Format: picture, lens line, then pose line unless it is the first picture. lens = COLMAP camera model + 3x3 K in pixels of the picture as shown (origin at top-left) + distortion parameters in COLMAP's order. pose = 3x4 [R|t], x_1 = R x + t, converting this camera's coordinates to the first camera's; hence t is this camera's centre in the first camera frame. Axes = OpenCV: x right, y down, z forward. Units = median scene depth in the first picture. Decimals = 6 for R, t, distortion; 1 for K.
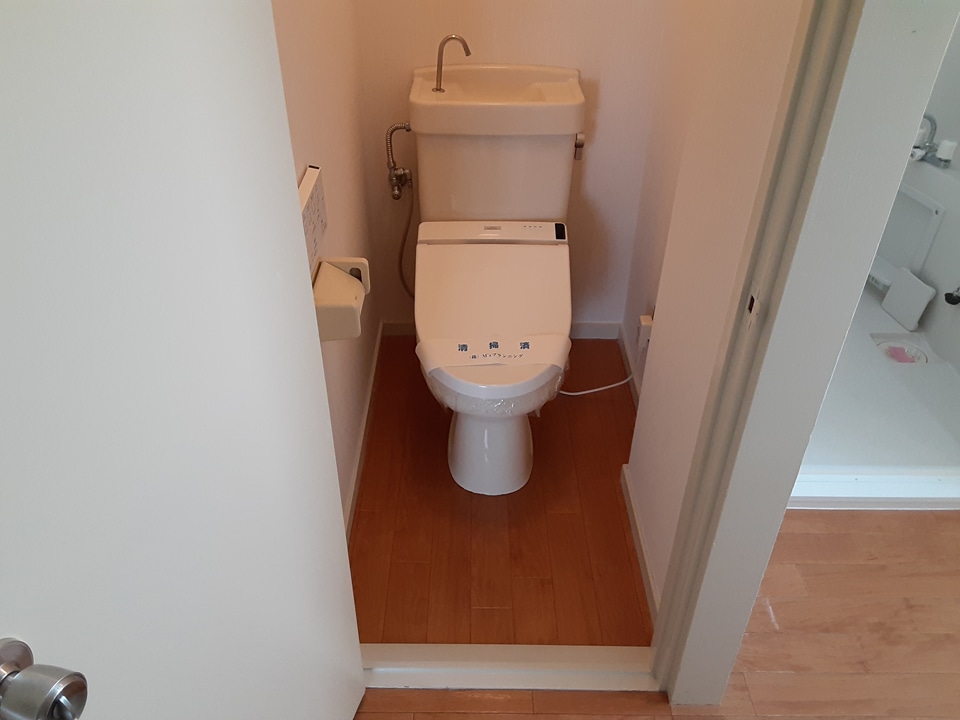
lens RADIAL K [[774.7, 0, 477.3], [0, 774.7, 364.0], [0, 0, 1]] dist [0.083187, -0.116864]
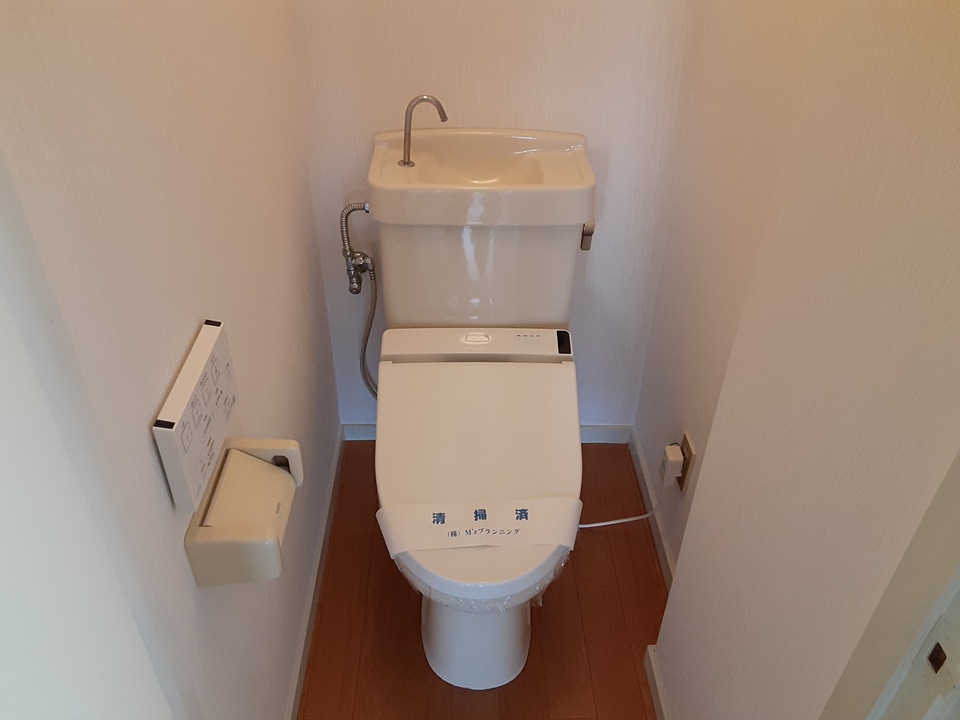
lens RADIAL K [[774.7, 0, 482.4], [0, 774.7, 357.5], [0, 0, 1]] dist [0.083187, -0.116864]
pose [[0.999558, -0.006128, 0.029093, 0.002141], [0.006404, 0.999935, -0.009395, -0.148615], [-0.029033, 0.009577, 0.999533, 0.222351]]
